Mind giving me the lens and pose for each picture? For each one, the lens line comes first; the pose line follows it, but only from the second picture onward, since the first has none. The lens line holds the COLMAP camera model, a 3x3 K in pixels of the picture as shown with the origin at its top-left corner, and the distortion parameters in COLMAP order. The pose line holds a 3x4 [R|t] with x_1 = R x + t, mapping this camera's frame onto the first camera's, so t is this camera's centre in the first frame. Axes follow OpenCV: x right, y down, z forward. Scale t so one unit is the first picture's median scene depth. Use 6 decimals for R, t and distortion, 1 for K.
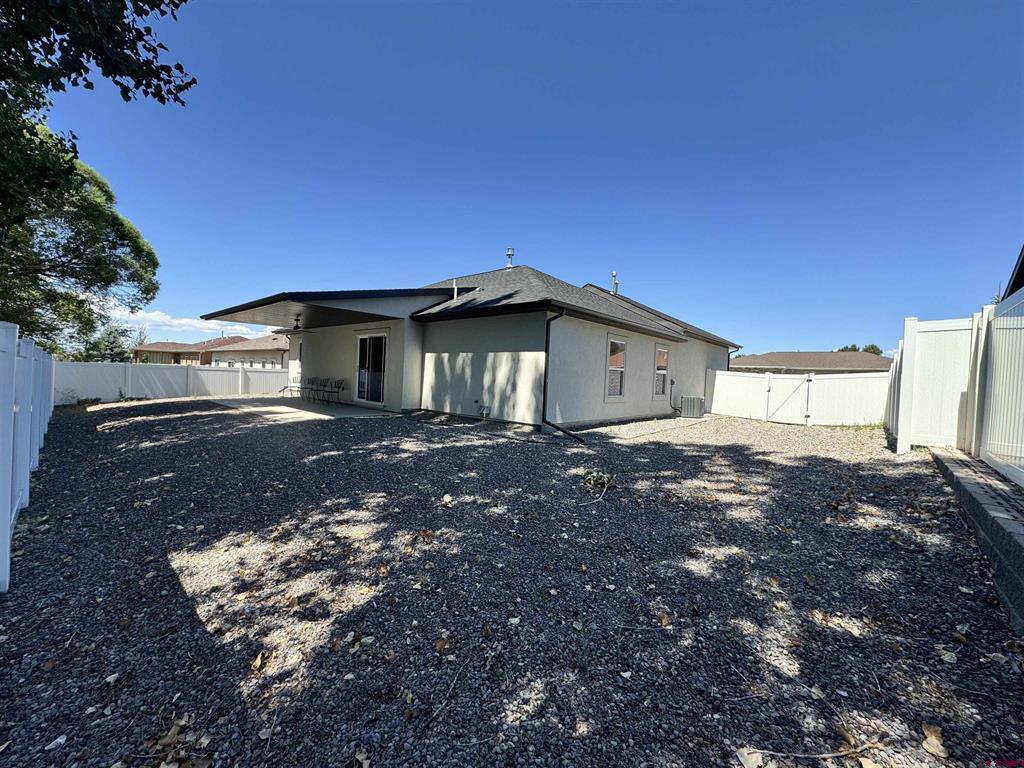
lens RADIAL K [[407.5, 0, 512.0], [0, 407.5, 381.4], [0, 0, 1]] dist [-0.003902, 0.000142]
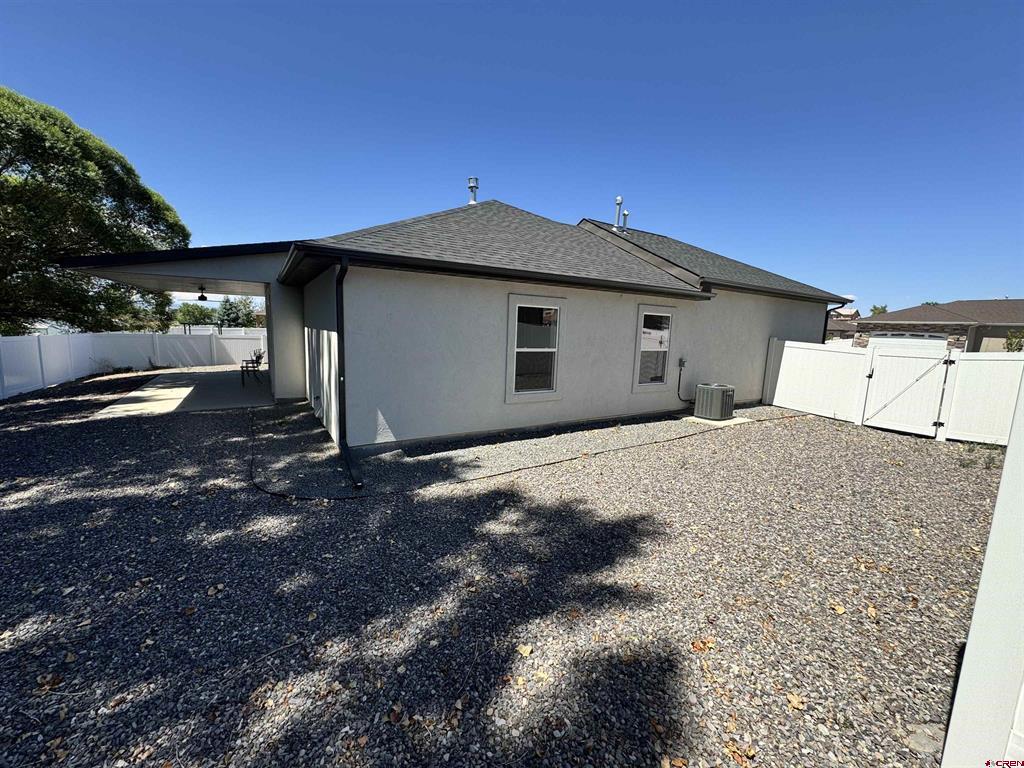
lens RADIAL K [[407.5, 0, 512.0], [0, 407.5, 381.4], [0, 0, 1]] dist [-0.003902, 0.000142]
pose [[0.960521, 0.026375, -0.276955, 0.286423], [0.003718, 0.994190, 0.107573, -0.036258], [0.278184, -0.104355, 0.954842, 0.271700]]
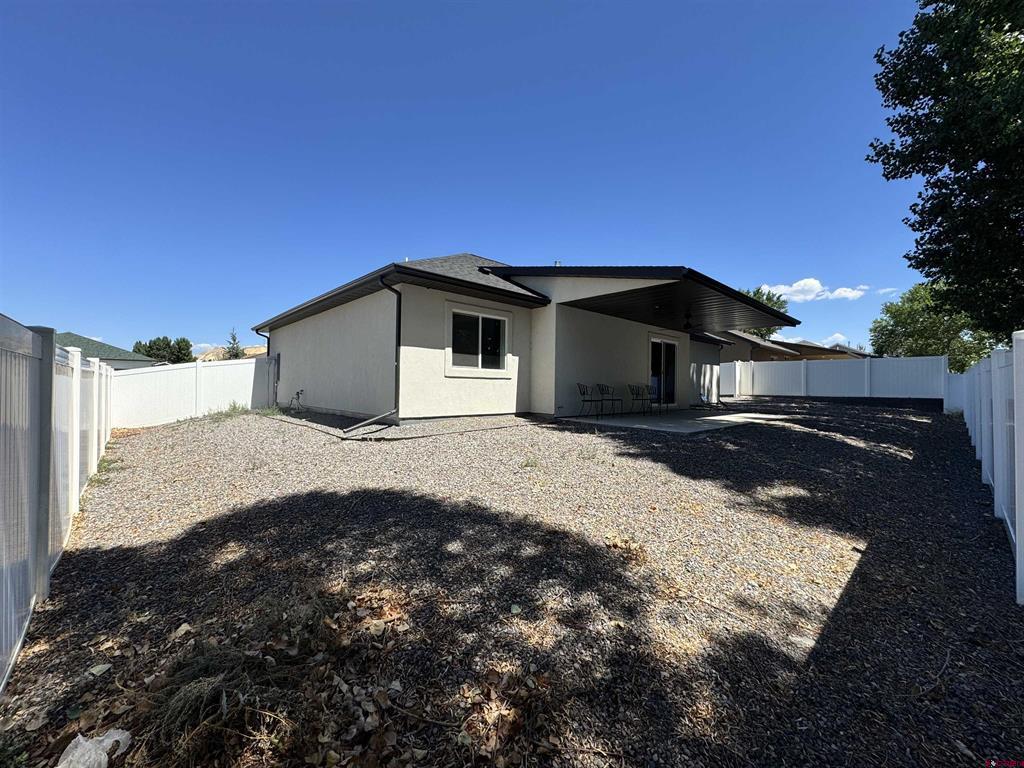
lens RADIAL K [[407.5, 0, 512.0], [0, 407.5, 381.4], [0, 0, 1]] dist [-0.003902, 0.000142]
pose [[0.080109, -0.025246, 0.996466, -1.232311], [0.003902, 0.999679, 0.025014, -0.029791], [-0.996778, 0.001884, 0.080182, 1.116232]]
